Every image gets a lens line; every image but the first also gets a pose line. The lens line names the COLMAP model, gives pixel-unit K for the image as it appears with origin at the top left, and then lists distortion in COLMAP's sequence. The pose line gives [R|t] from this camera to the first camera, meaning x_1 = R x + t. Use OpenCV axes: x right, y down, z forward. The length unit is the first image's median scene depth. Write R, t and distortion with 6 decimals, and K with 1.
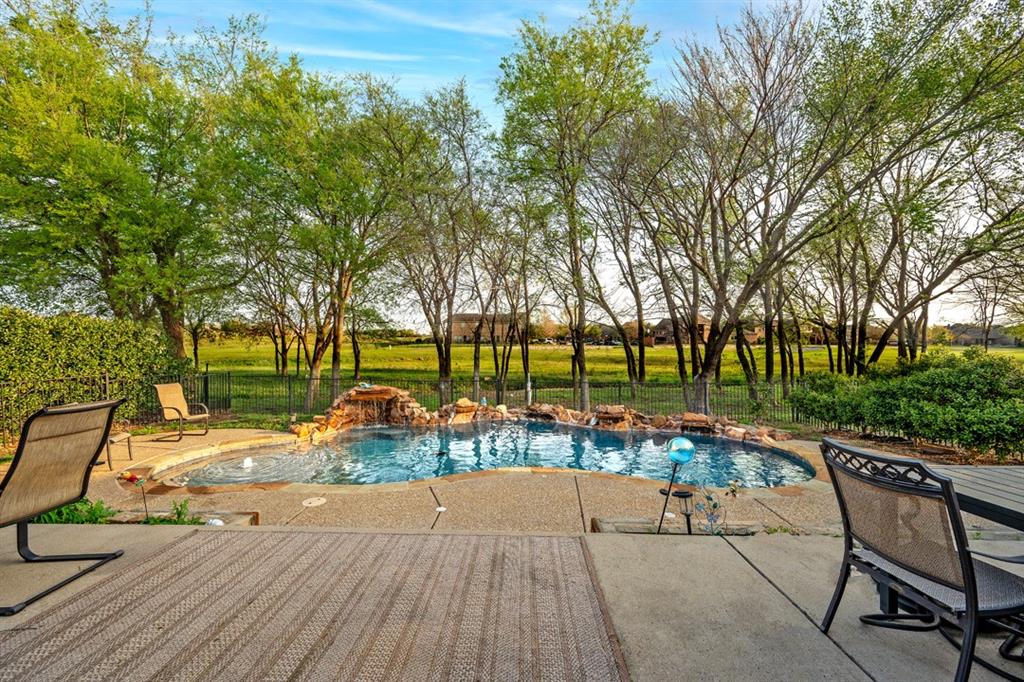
lens RADIAL K [[404.6, 0, 515.5], [0, 404.6, 344.1], [0, 0, 1]] dist [-0.004003, 0.001228]
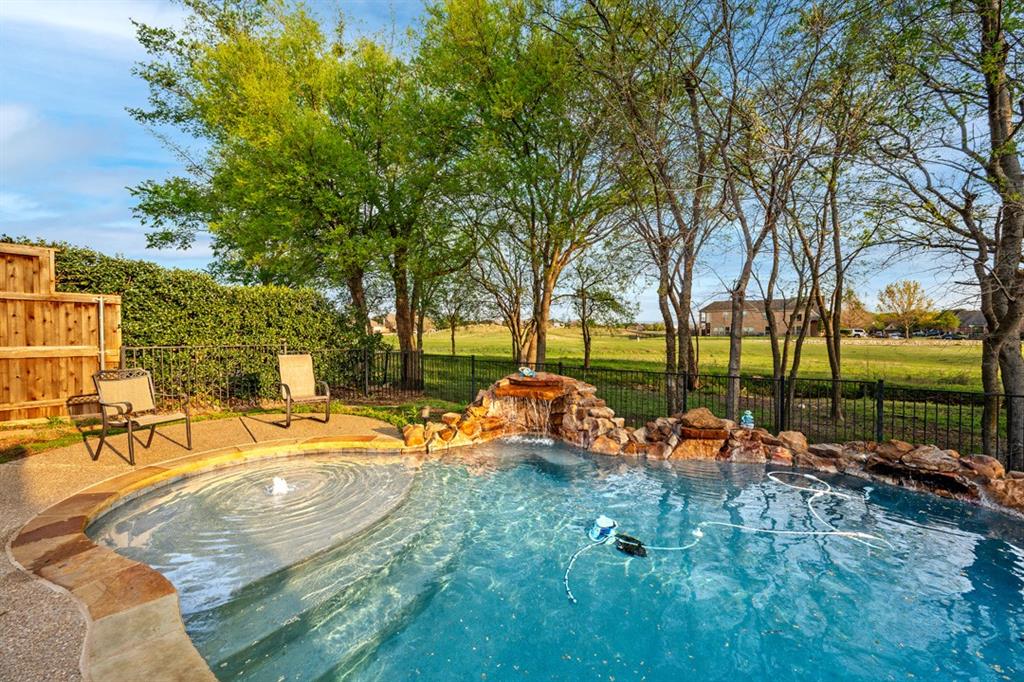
lens RADIAL K [[404.6, 0, 508.3], [0, 404.6, 345.5], [0, 0, 1]] dist [-0.004003, 0.001228]
pose [[0.811653, 0.016380, -0.583910, -0.031586], [-0.006850, 0.999805, 0.018526, 0.049608], [0.584100, -0.011038, 0.811607, 0.471787]]
